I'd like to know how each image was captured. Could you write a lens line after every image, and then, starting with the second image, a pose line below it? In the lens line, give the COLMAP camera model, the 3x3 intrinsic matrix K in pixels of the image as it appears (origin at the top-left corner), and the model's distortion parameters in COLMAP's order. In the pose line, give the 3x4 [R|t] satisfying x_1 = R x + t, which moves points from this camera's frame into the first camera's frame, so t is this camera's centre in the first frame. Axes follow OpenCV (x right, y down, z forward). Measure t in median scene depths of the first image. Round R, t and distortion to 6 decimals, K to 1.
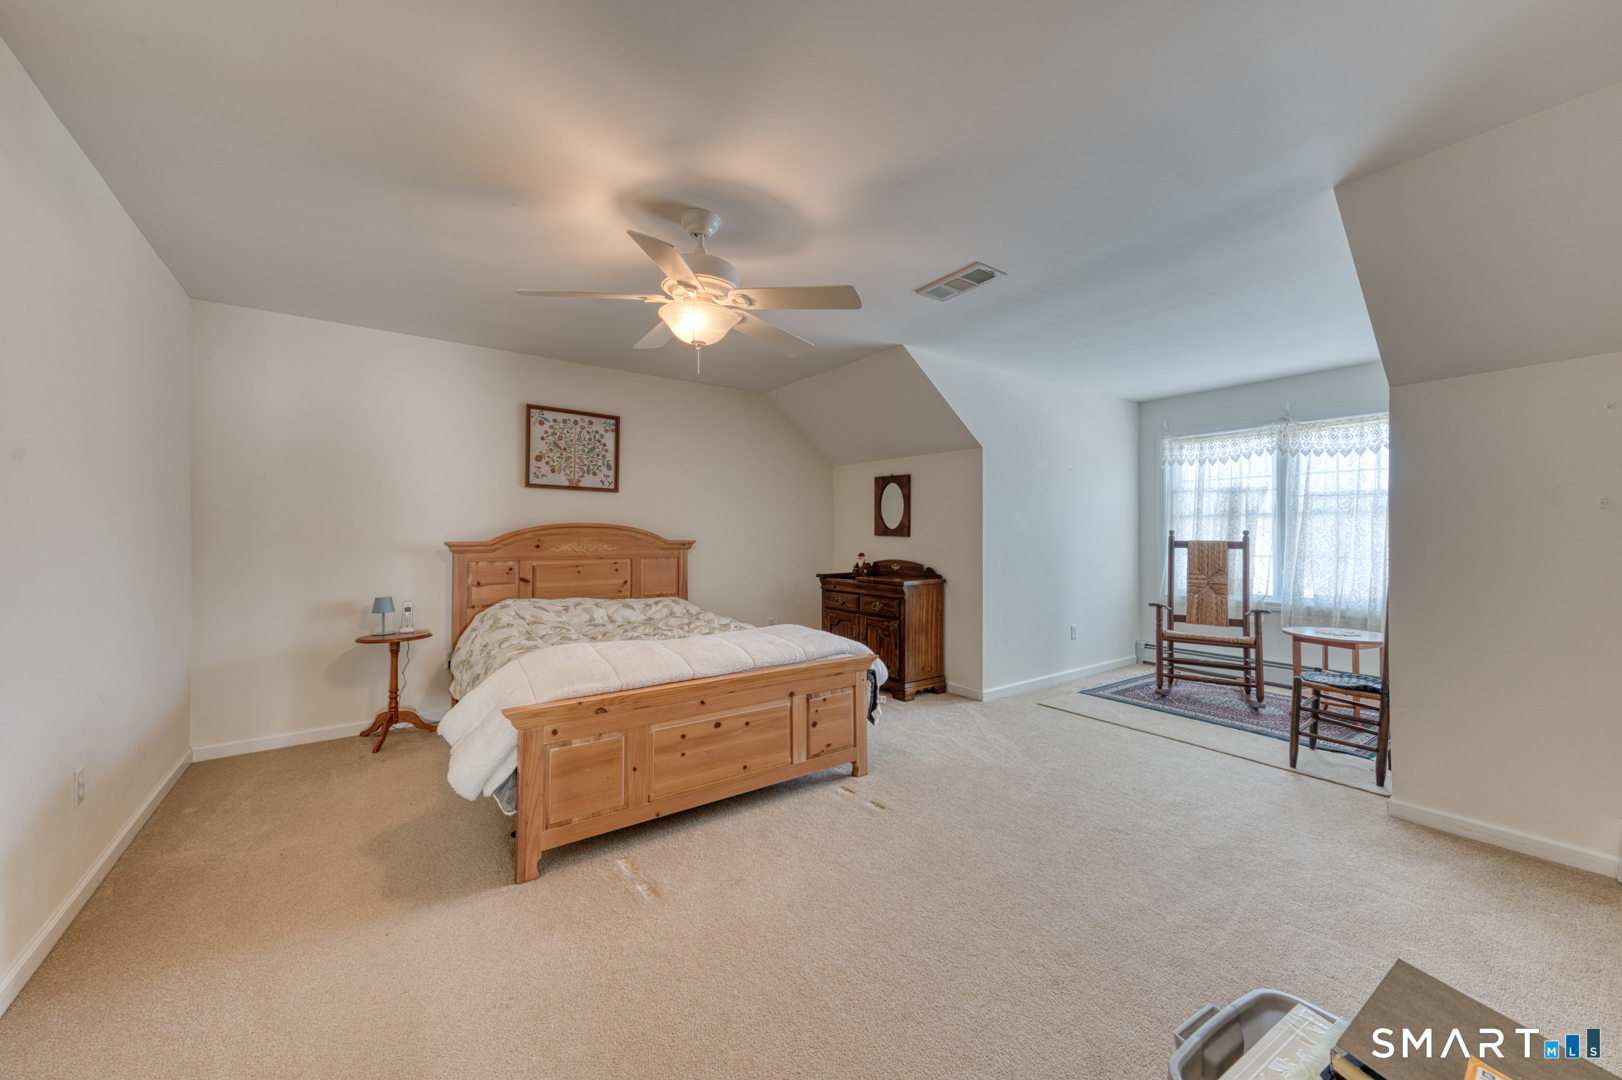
lens RADIAL K [[584.2, 0, 859.3], [0, 584.2, 530.8], [0, 0, 1]] dist [0.000289, 0.000005]
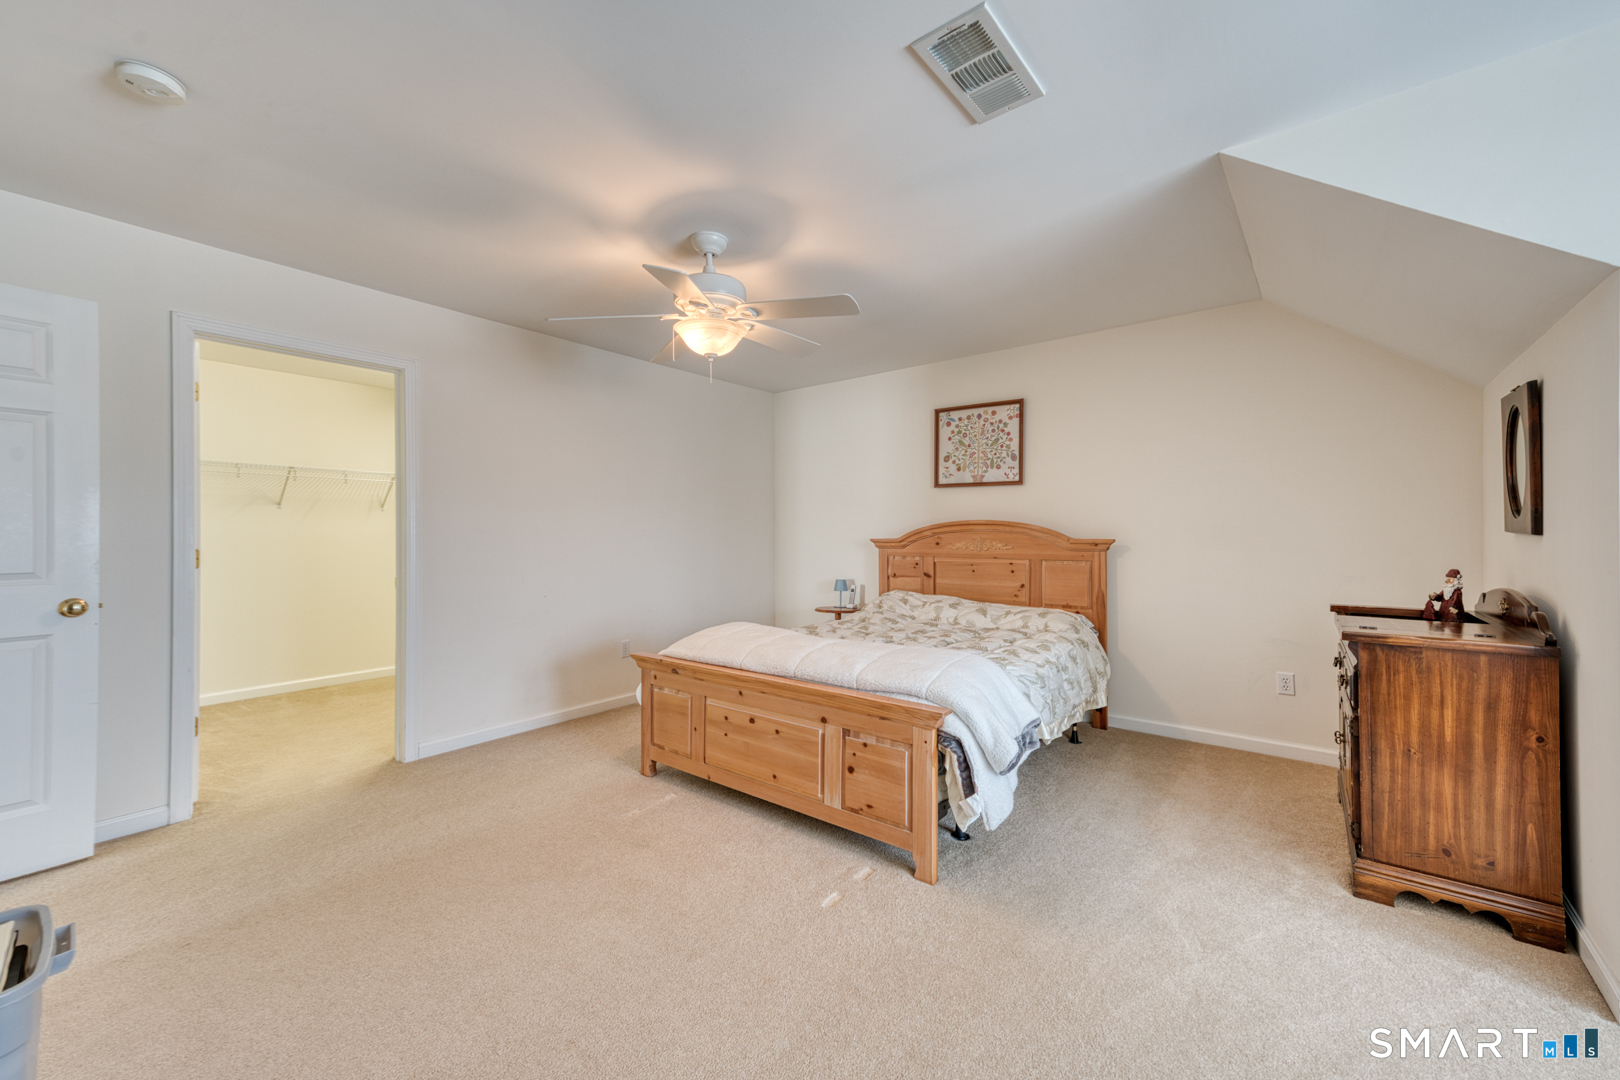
lens RADIAL K [[650.7, 0, 808.5], [0, 650.7, 532.3], [0, 0, 1]] dist [0.023130, -0.000027]
pose [[0.228013, -0.003986, -0.973650, 0.498366], [0.010582, 0.999943, -0.001615, 0.005351], [0.973601, -0.009935, 0.228042, 0.475927]]
